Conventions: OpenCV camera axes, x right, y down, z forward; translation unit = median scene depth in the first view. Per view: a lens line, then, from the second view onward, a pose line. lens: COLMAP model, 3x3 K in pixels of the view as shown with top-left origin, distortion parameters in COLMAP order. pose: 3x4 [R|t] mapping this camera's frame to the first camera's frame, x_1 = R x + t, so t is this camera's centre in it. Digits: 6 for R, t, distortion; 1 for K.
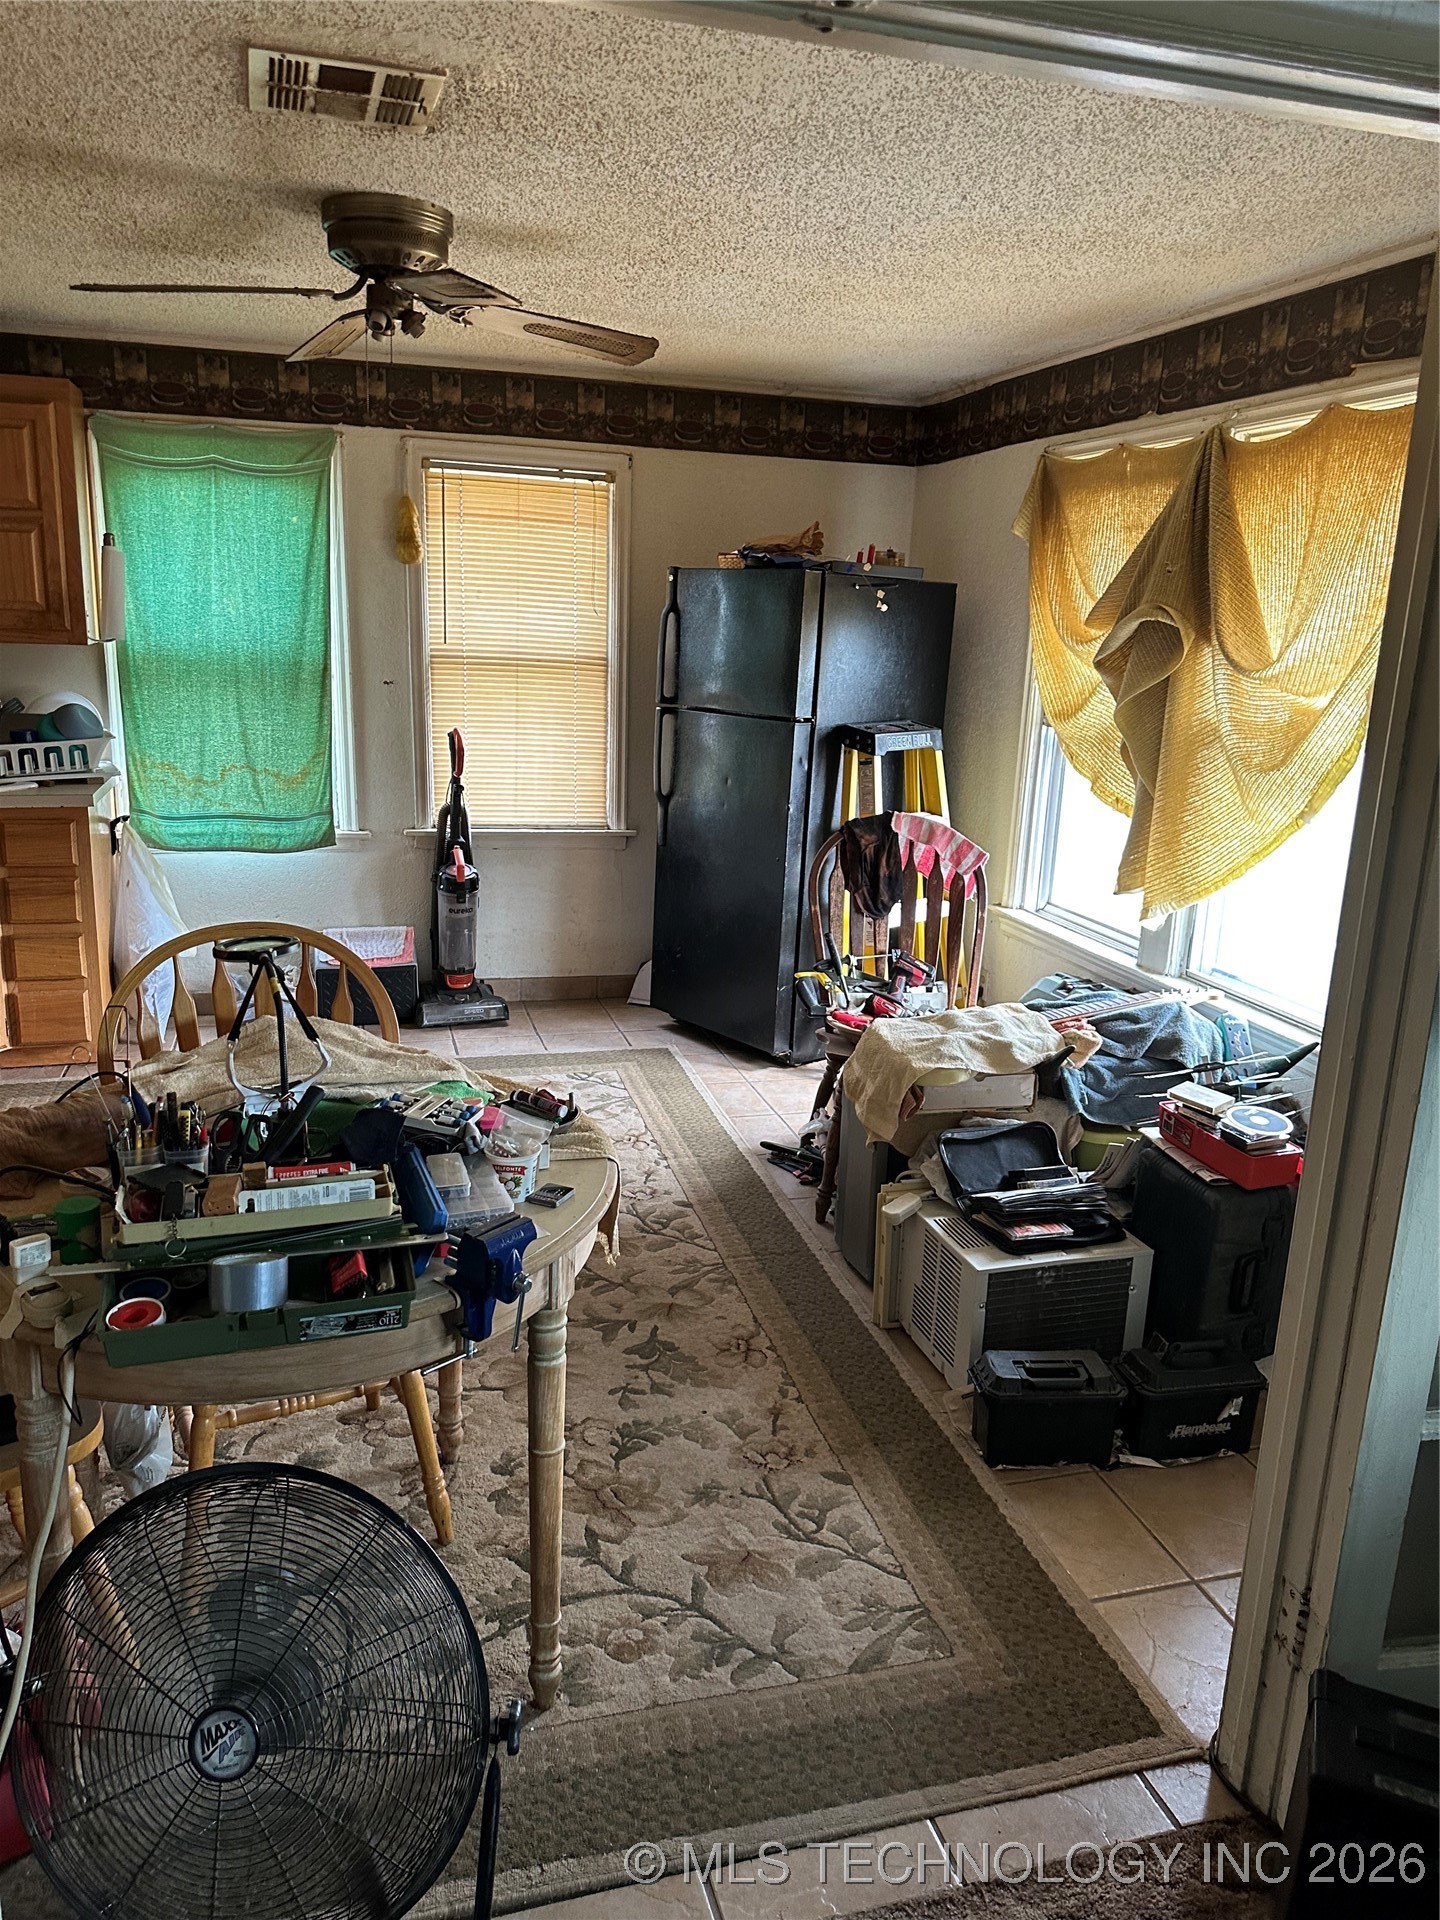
lens RADIAL K [[1373.5, 0, 685.8], [0, 1373.5, 999.7], [0, 0, 1]] dist [0.175586, -0.386799]
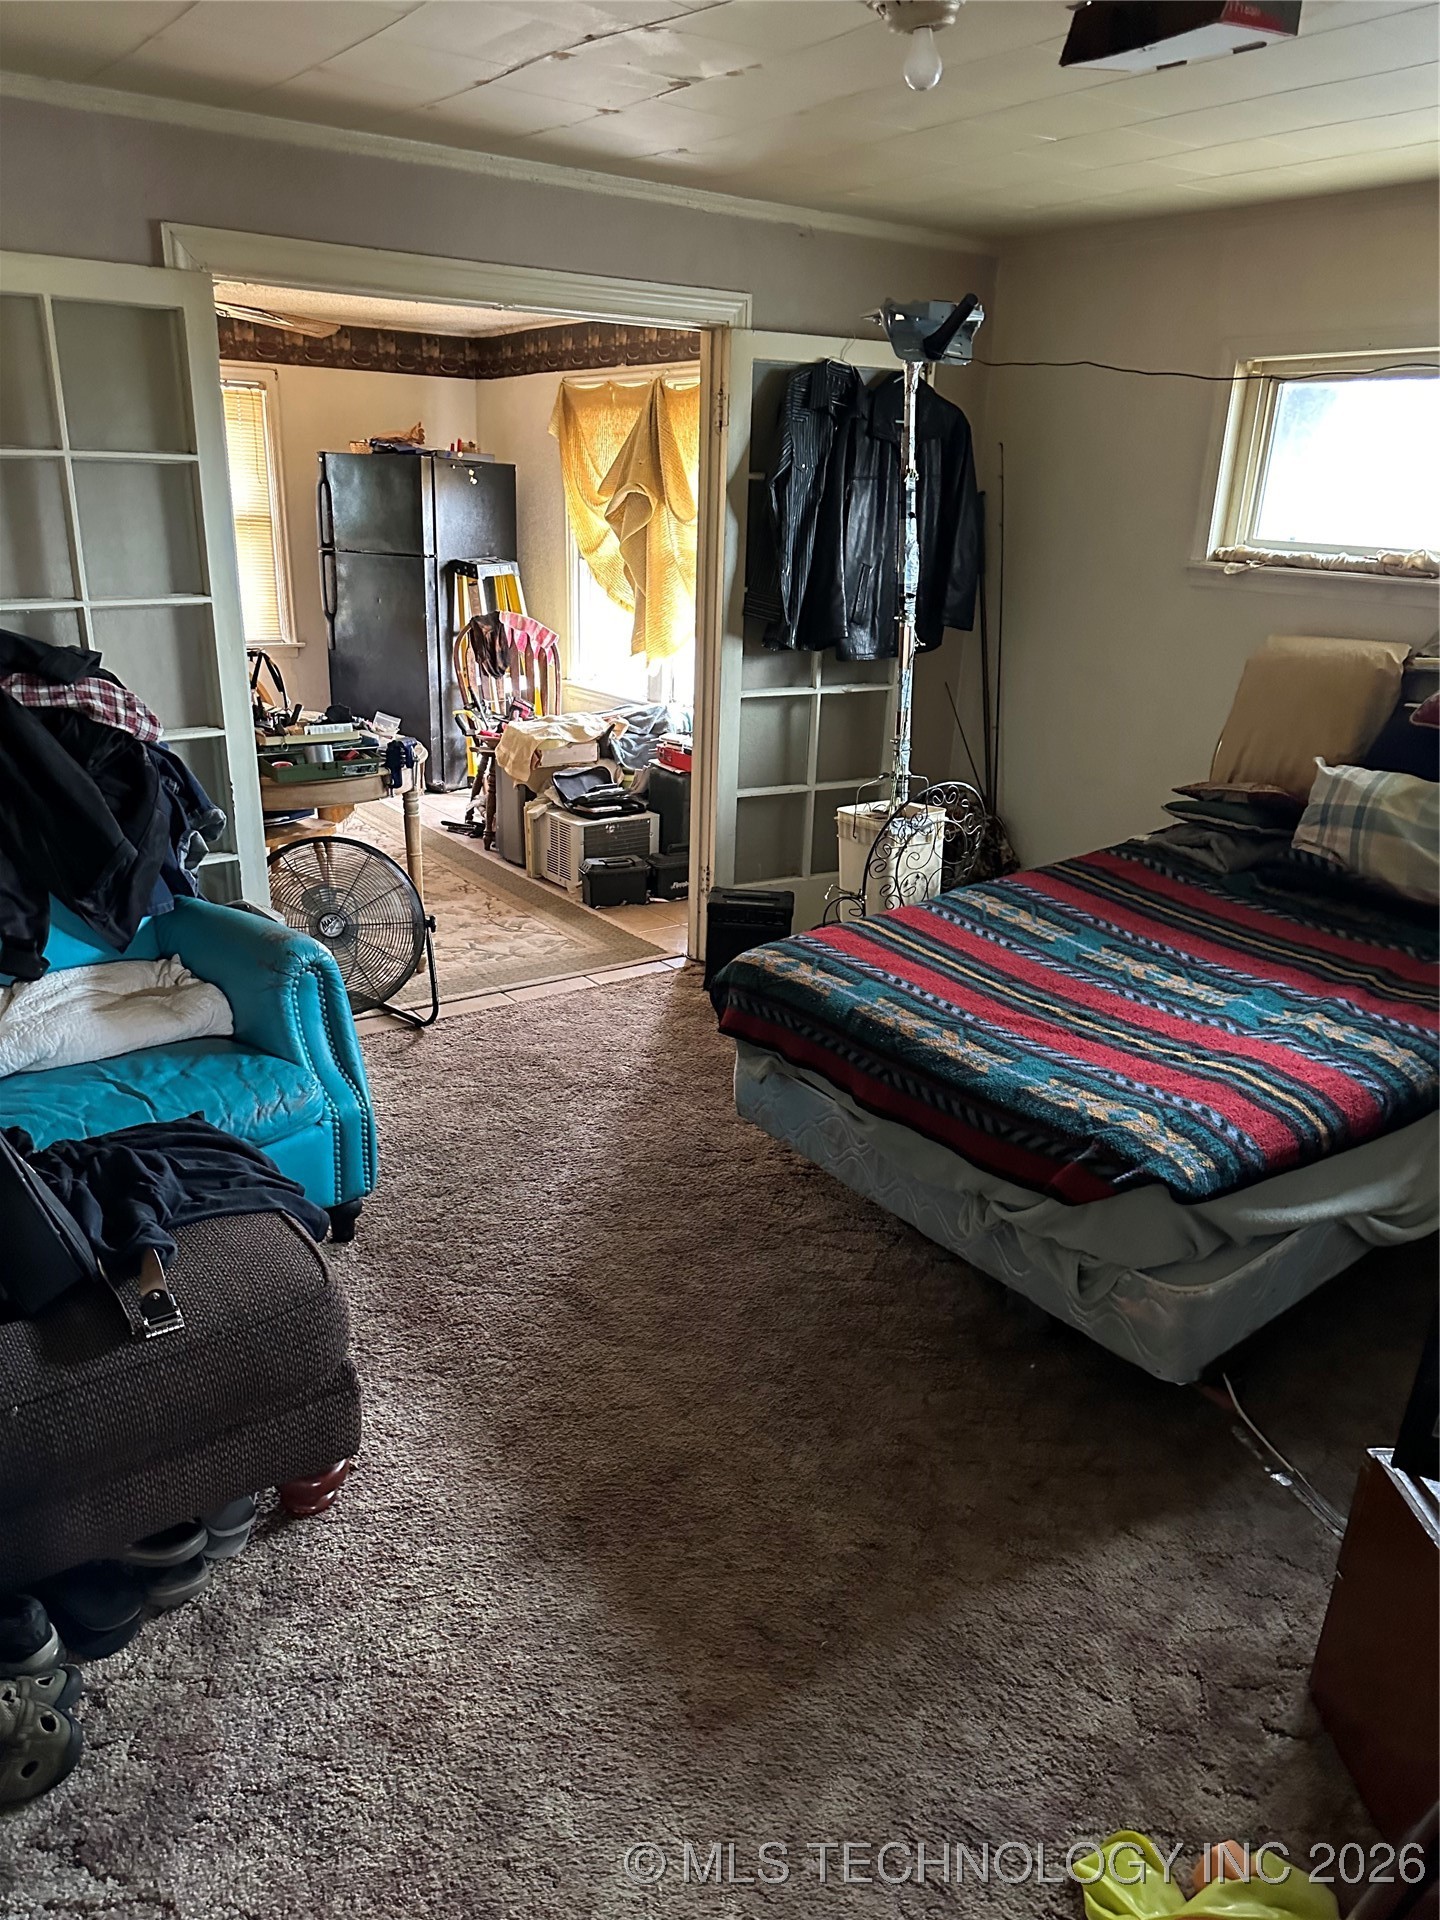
lens RADIAL K [[1373.5, 0, 685.8], [0, 1373.5, 999.7], [0, 0, 1]] dist [0.175586, -0.386799]
pose [[0.948002, -0.118435, 0.295408, -0.194792], [0.090433, 0.990163, 0.106766, 0.175533], [-0.305147, -0.074500, 0.949387, -0.718218]]
